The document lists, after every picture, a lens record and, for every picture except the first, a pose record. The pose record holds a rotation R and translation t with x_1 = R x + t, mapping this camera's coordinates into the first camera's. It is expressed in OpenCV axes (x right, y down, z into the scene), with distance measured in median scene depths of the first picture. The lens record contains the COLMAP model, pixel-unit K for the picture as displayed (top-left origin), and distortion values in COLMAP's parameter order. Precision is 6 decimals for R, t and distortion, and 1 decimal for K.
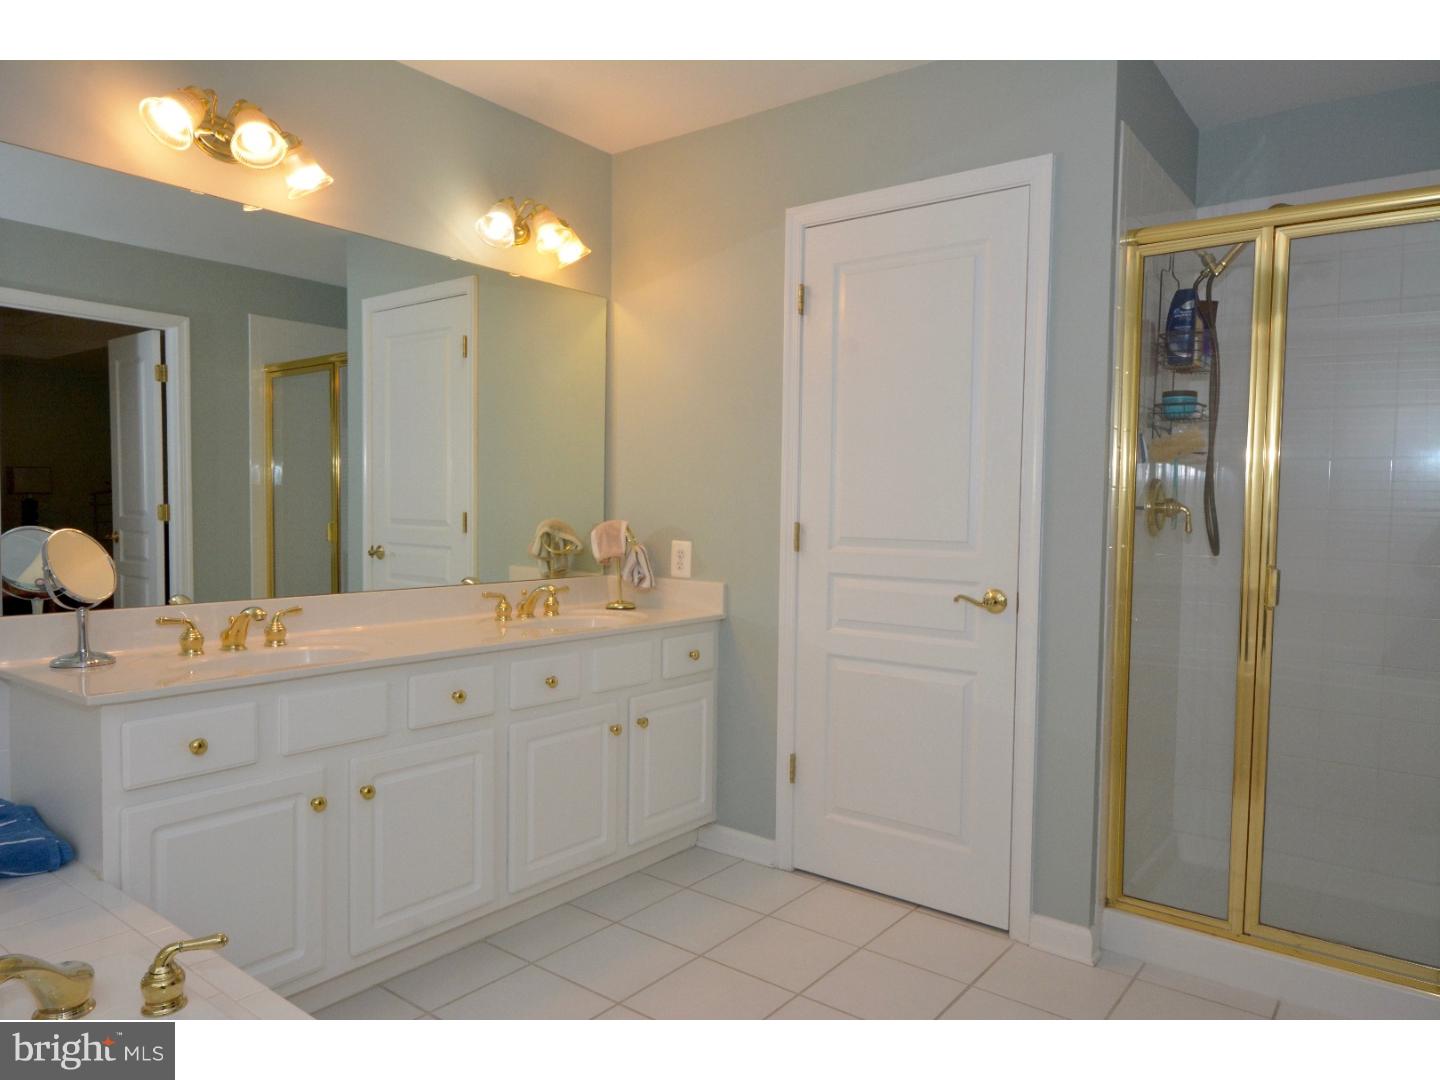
lens RADIAL K [[943.2, 0, 719.8], [0, 943.2, 539.3], [0, 0, 1]] dist [-0.009415, -0.002469]
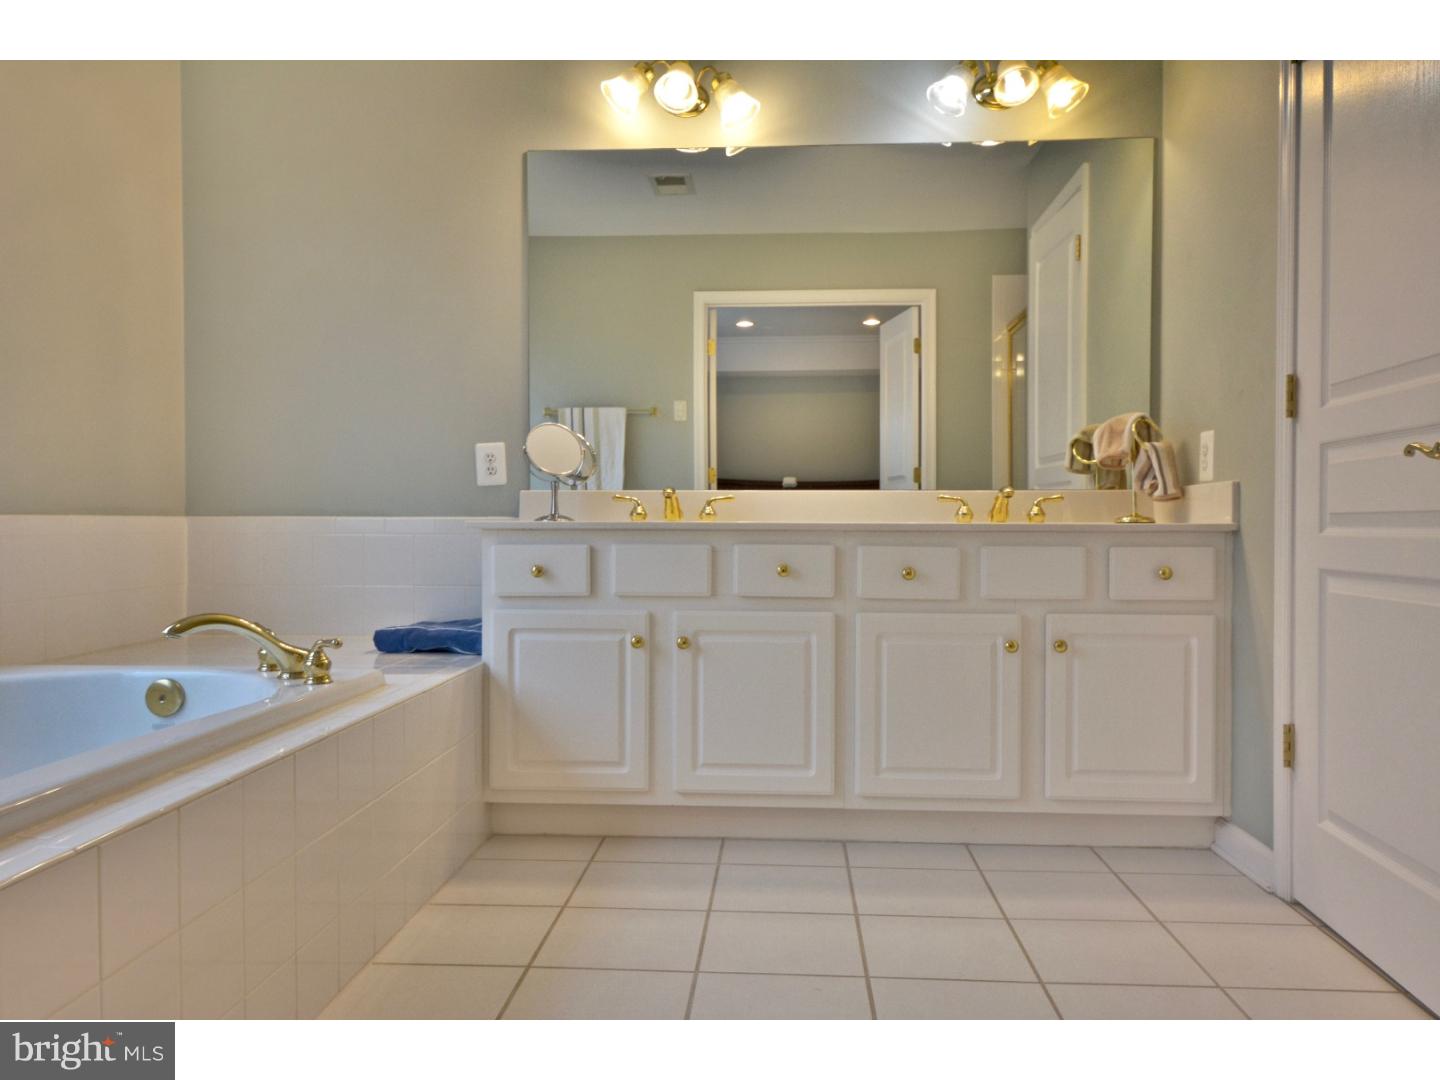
lens RADIAL K [[1064.3, 0, 721.6], [0, 1064.3, 544.2], [0, 0, 1]] dist [0.042971, 0.001864]
pose [[0.567248, 0.001971, -0.823545, 0.461865], [-0.022562, 0.999659, -0.013148, 0.115667], [0.823238, 0.026039, 0.567099, 0.222581]]
